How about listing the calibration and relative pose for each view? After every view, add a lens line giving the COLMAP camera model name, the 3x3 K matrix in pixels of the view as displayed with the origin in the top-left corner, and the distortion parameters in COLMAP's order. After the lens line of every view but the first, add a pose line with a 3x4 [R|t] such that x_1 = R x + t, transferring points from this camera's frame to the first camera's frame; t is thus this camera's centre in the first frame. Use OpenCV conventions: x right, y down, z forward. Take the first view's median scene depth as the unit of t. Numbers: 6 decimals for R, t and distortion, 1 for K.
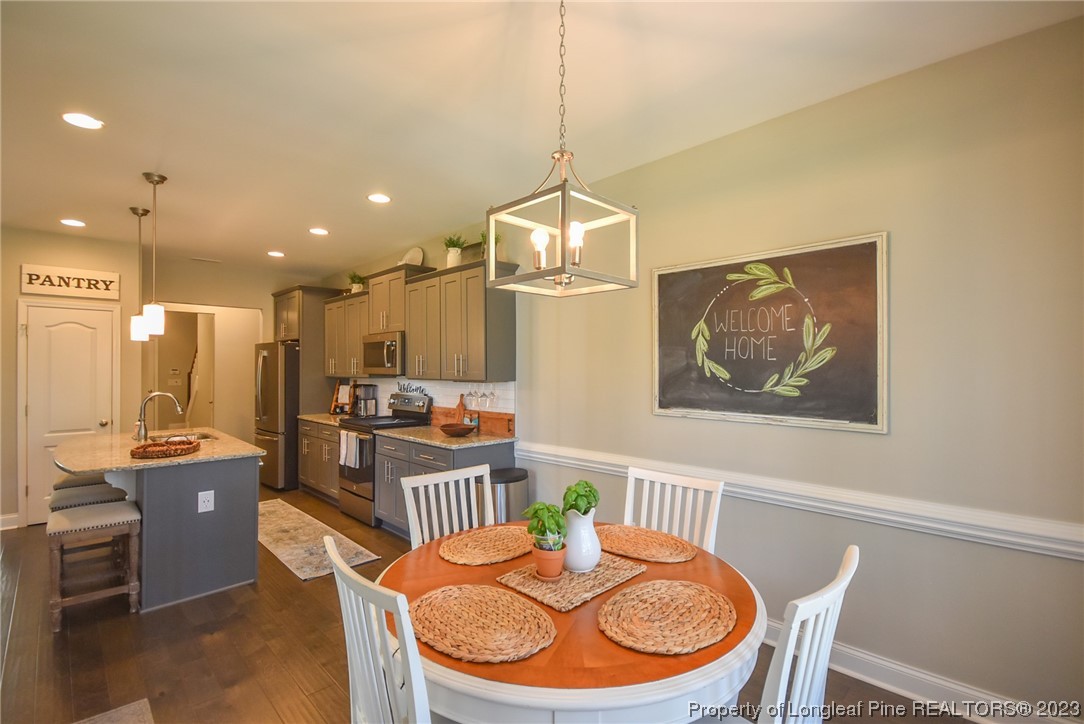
lens RADIAL K [[480.2, 0, 512.2], [0, 480.2, 367.4], [0, 0, 1]] dist [0.004864, -0.007829]
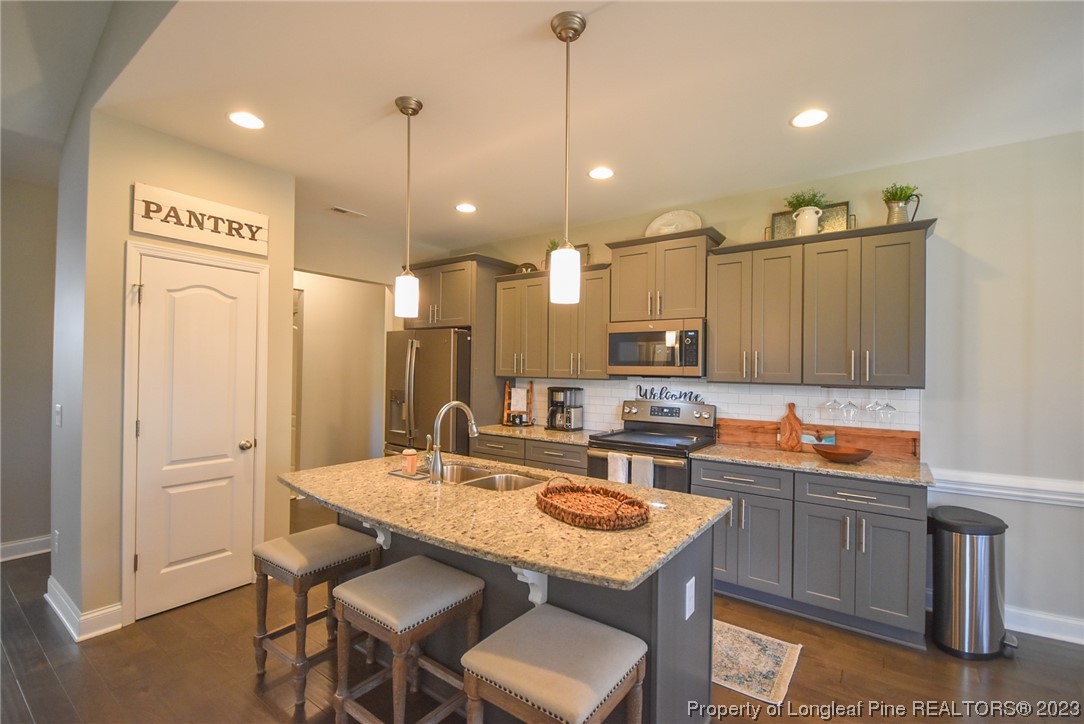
lens RADIAL K [[480.2, 0, 547.5], [0, 480.2, 365.9], [0, 0, 1]] dist [0.004864, -0.007829]
pose [[0.984878, 0.016619, 0.172448, -0.693832], [-0.015884, 0.999858, -0.005646, 0.007950], [-0.172518, 0.002821, 0.985002, 0.361385]]
